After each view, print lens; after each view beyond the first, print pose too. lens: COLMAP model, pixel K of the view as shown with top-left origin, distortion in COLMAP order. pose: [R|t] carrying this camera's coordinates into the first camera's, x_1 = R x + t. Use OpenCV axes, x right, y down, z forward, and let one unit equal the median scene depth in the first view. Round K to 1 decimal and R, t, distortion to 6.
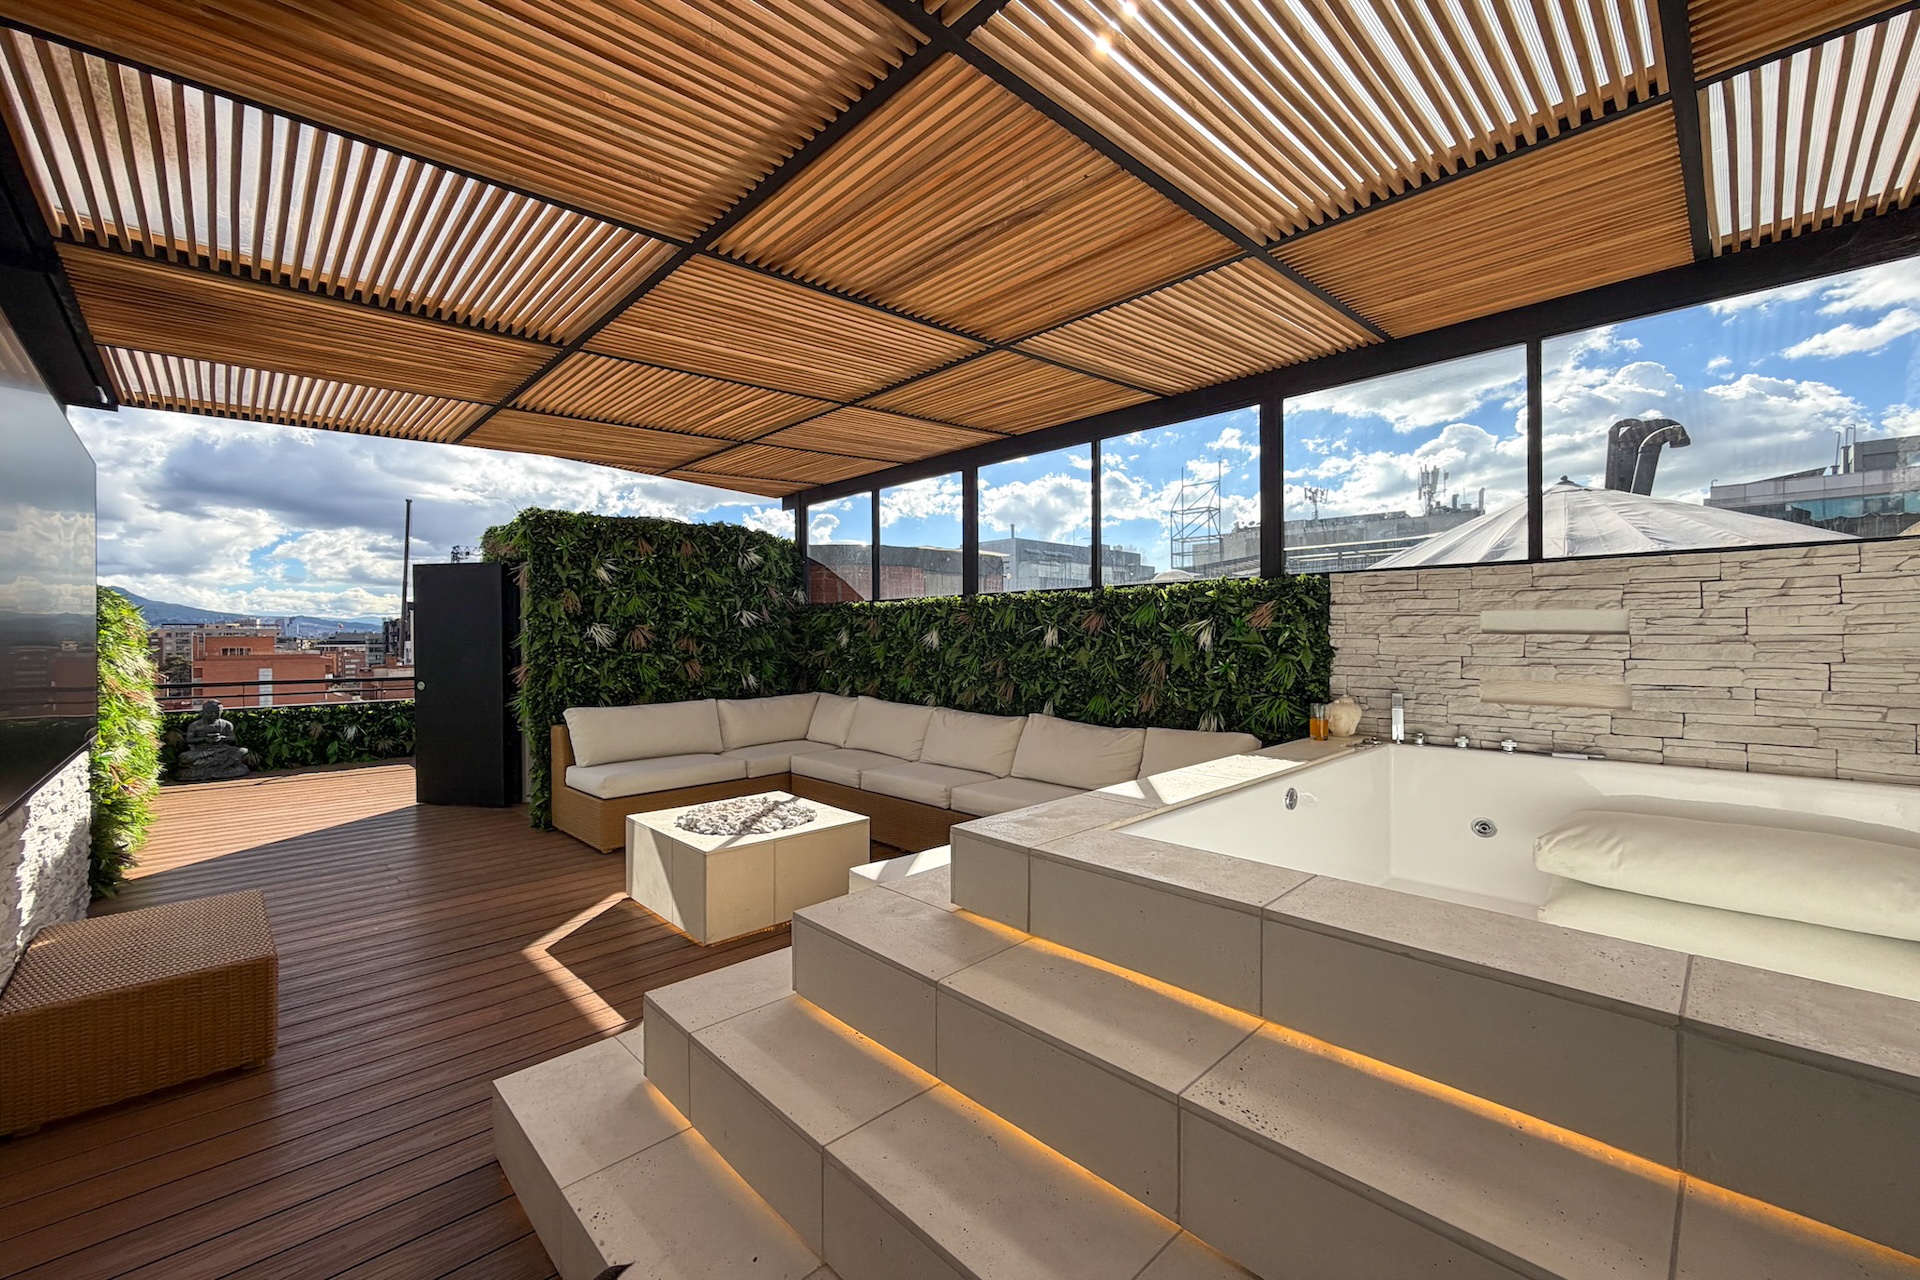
lens RADIAL K [[765.1, 0, 960.0], [0, 765.1, 628.6], [0, 0, 1]] dist [-0.002832, 0.000586]
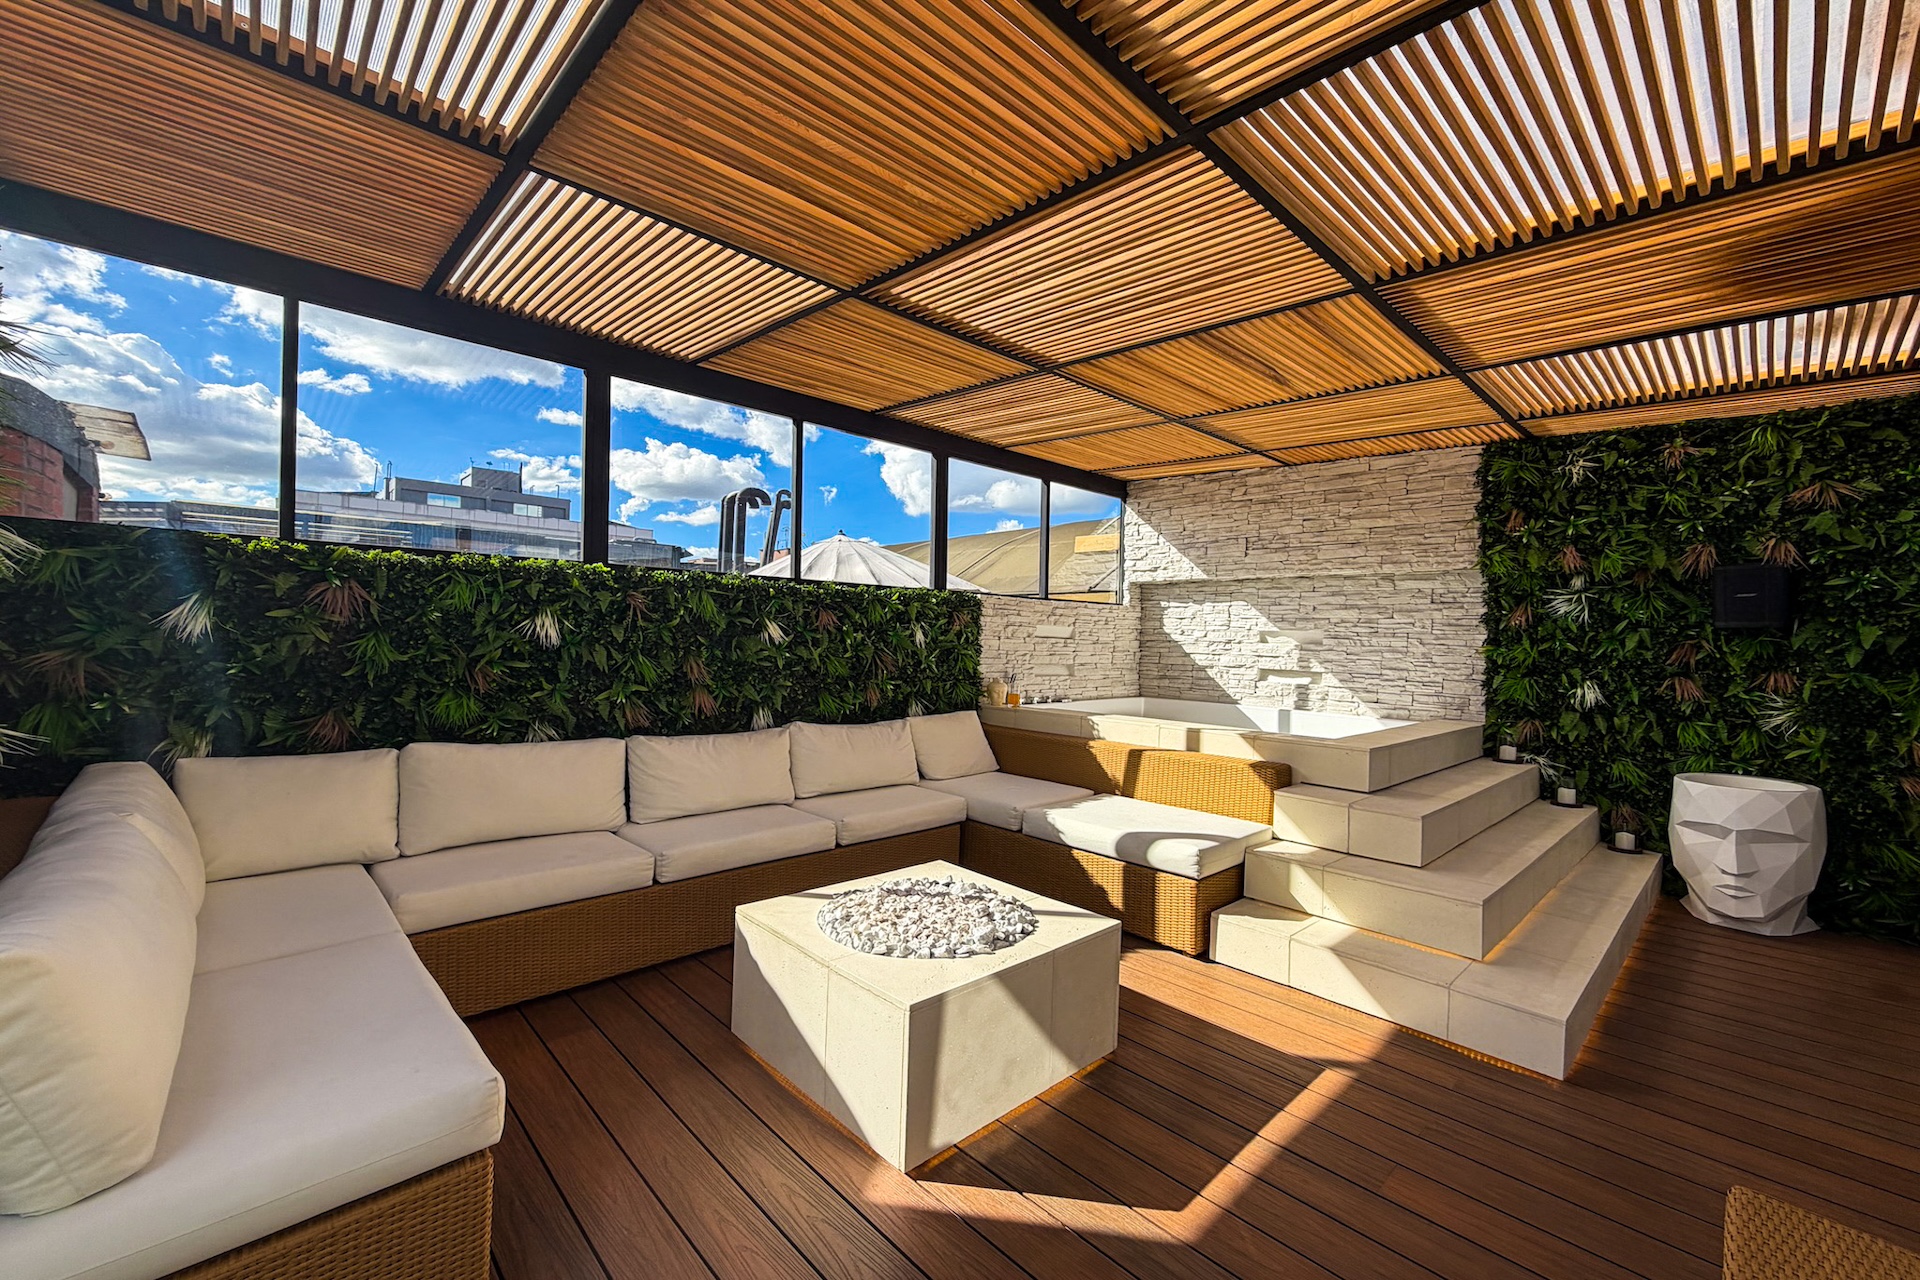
lens RADIAL K [[765.1, 0, 958.4], [0, 765.1, 637.2], [0, 0, 1]] dist [-0.002832, 0.000586]
pose [[0.013860, 0.009094, 0.999863, -0.657151], [-0.030083, 0.999510, -0.008674, 0.016014], [-0.999451, -0.029959, 0.014127, 0.701122]]
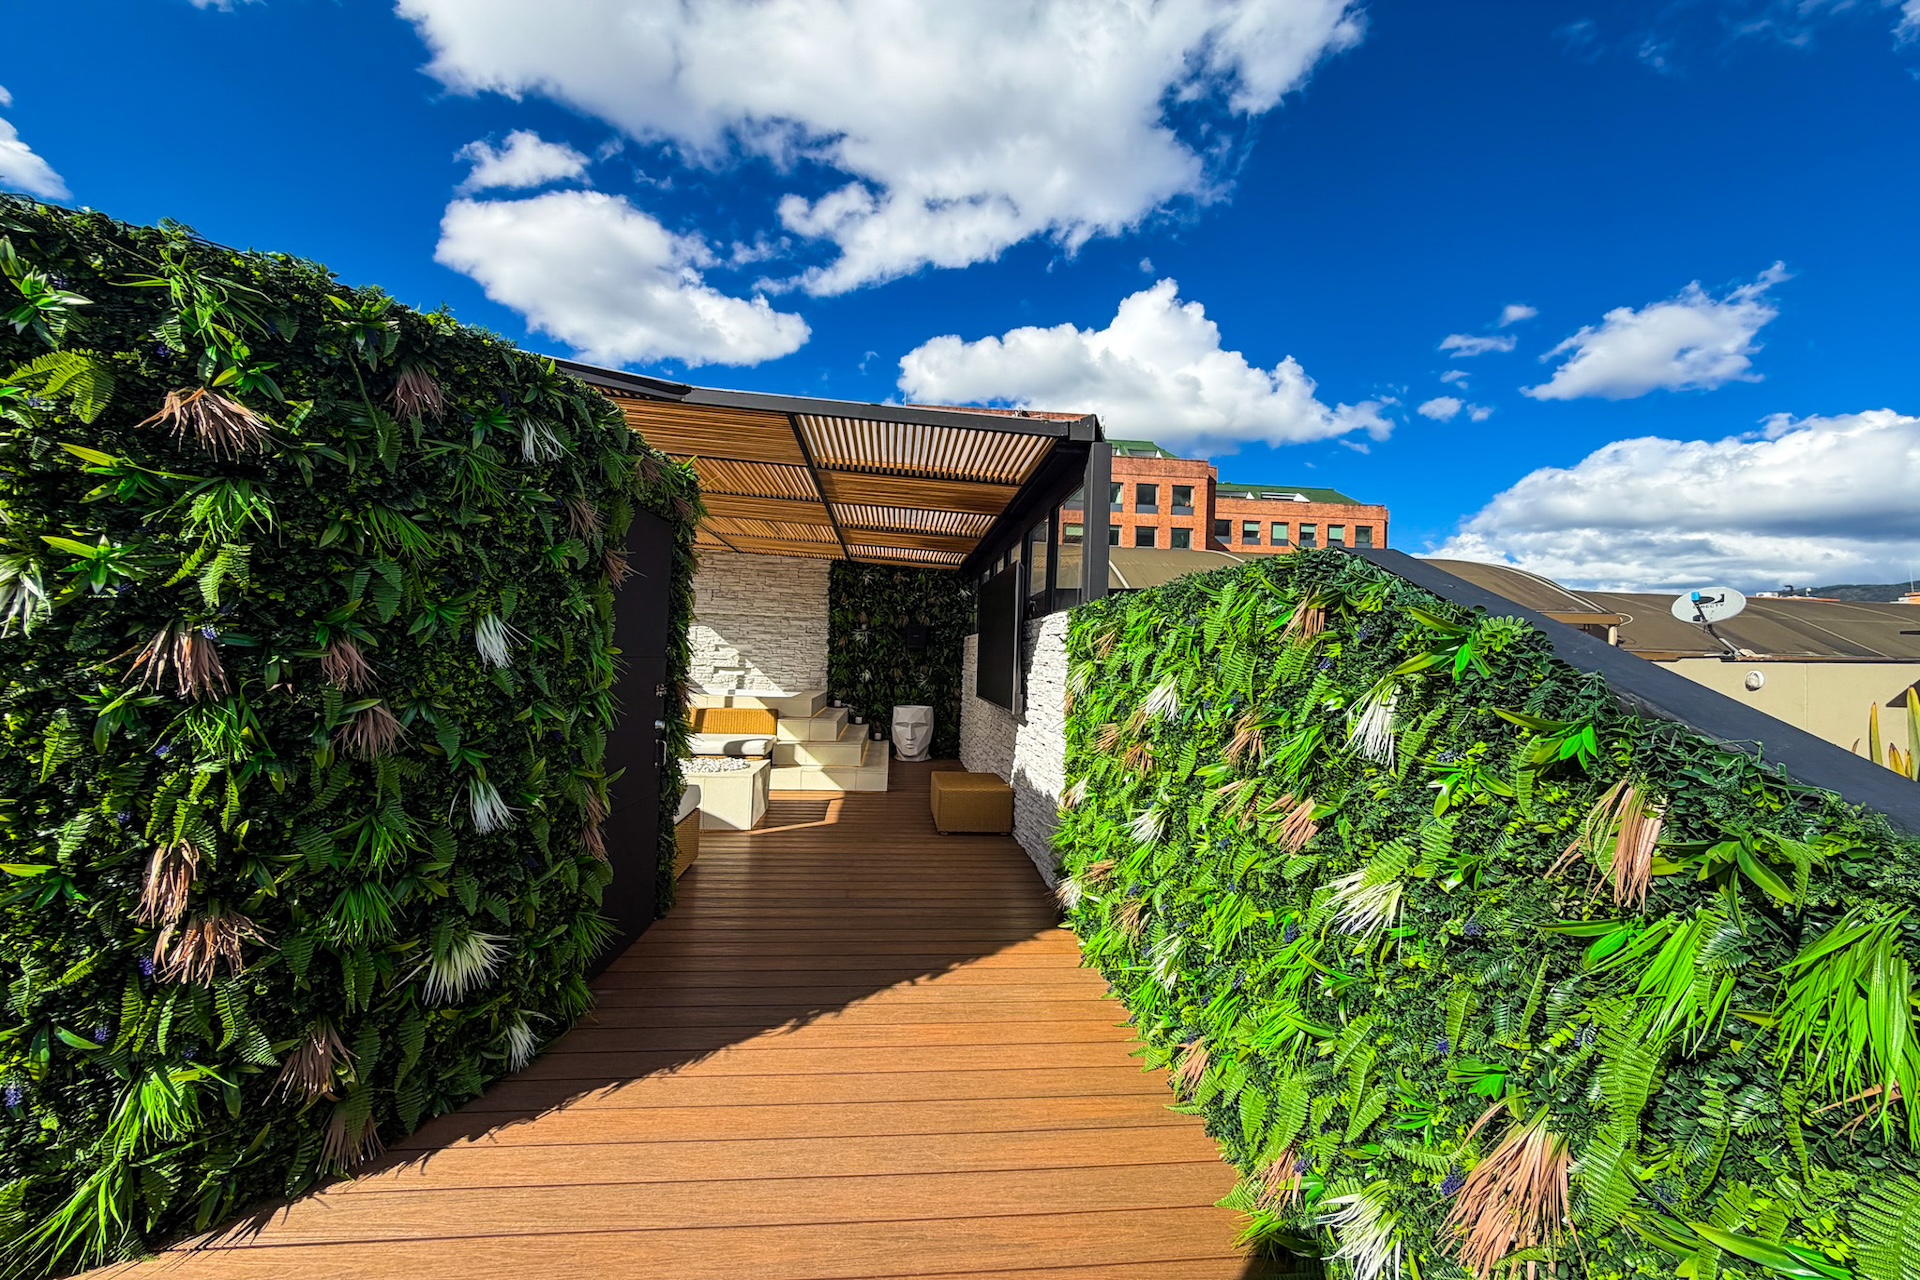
lens RADIAL K [[765.1, 0, 948.8], [0, 765.1, 639.8], [0, 0, 1]] dist [-0.002832, 0.000586]
pose [[-0.777575, -0.003242, 0.628782, -1.180655], [-0.032320, 0.998871, -0.034818, 0.020676], [-0.627959, -0.047396, -0.776802, 1.386783]]
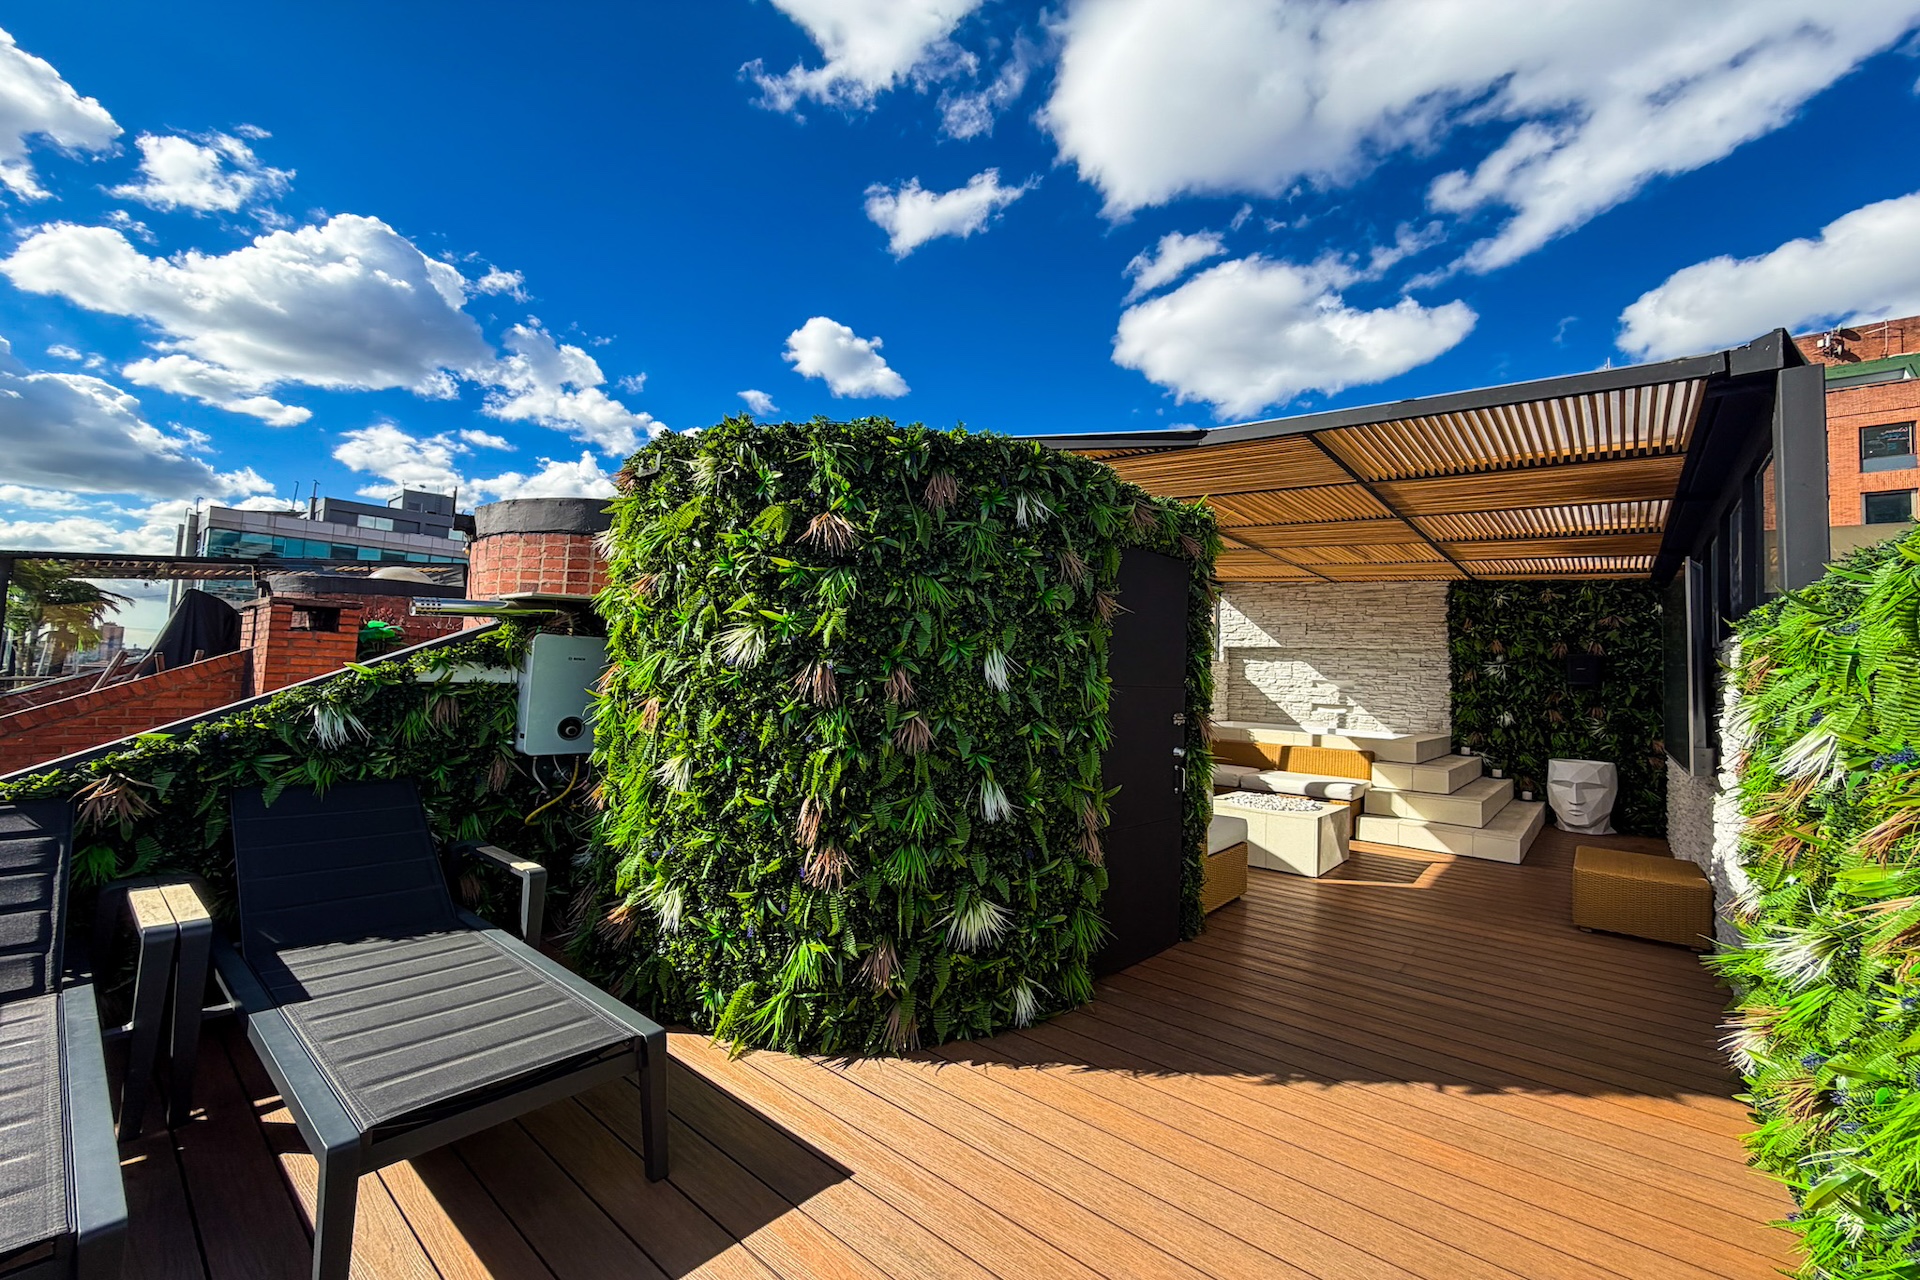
lens RADIAL K [[765.1, 0, 955.2], [0, 765.1, 631.7], [0, 0, 1]] dist [-0.002832, 0.000586]
pose [[-0.094209, 0.059257, 0.993787, -1.260008], [-0.044850, 0.996961, -0.063697, 0.023474], [-0.994542, -0.050573, -0.091265, 1.286598]]
